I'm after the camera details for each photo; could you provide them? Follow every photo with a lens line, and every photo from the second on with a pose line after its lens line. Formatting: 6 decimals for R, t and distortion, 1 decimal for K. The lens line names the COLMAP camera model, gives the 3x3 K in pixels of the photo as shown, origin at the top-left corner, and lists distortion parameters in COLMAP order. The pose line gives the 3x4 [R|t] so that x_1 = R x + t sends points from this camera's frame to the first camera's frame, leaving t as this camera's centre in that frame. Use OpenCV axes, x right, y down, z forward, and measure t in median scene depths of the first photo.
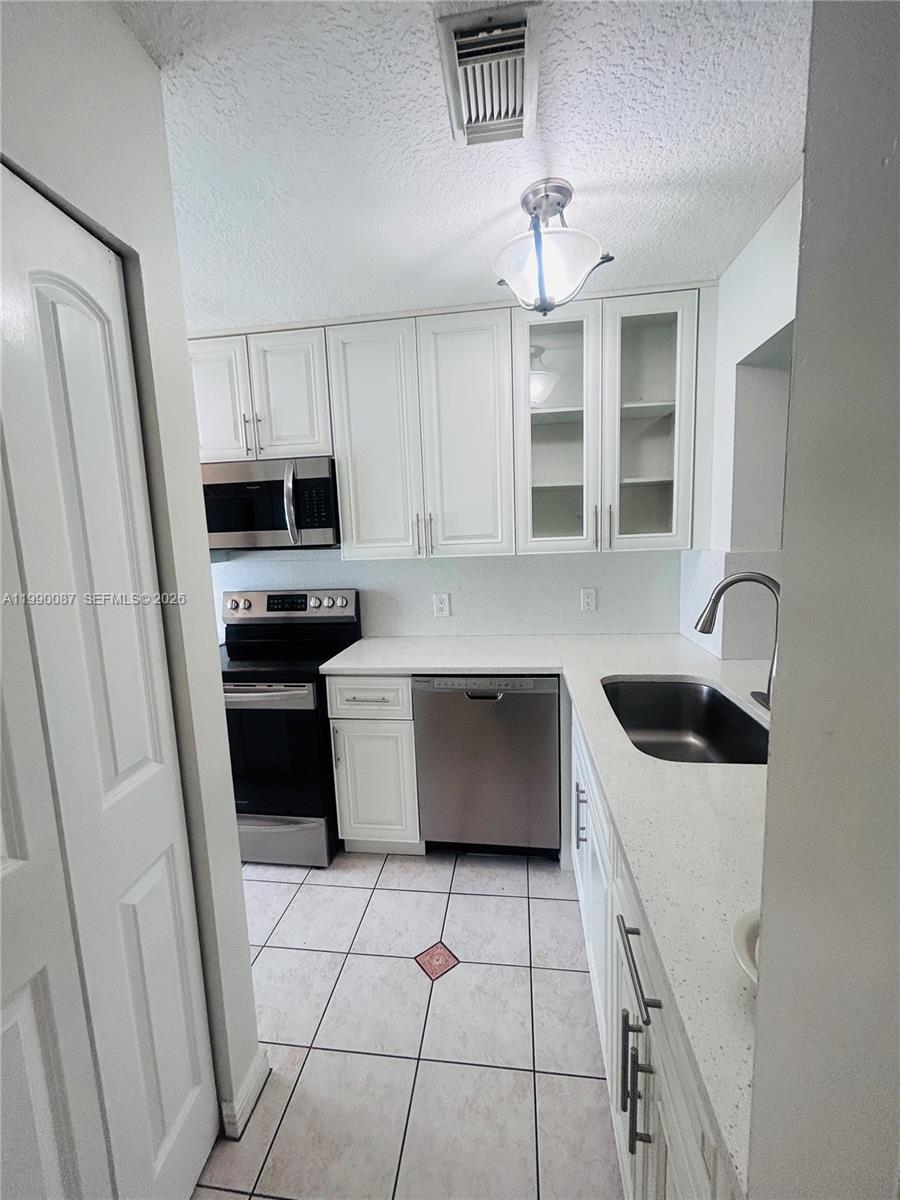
lens RADIAL K [[482.5, 0, 452.4], [0, 482.5, 604.7], [0, 0, 1]] dist [0.001600, 0.000150]
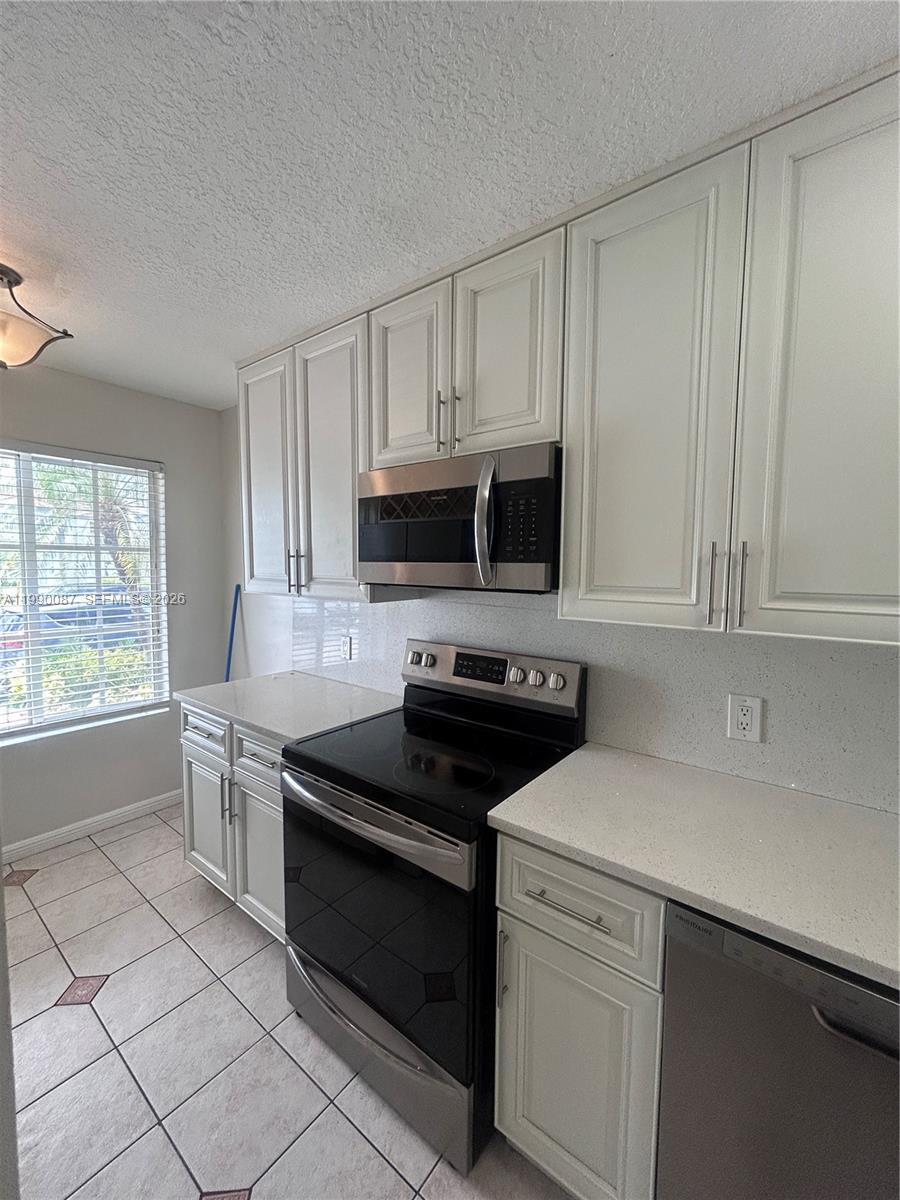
lens RADIAL K [[482.5, 0, 453.0], [0, 482.5, 600.8], [0, 0, 1]] dist [0.001600, 0.000150]
pose [[0.862943, 0.082778, -0.498475, -0.051187], [-0.115525, 0.992683, -0.035146, -0.080254], [0.491919, 0.087915, 0.866191, 0.443968]]
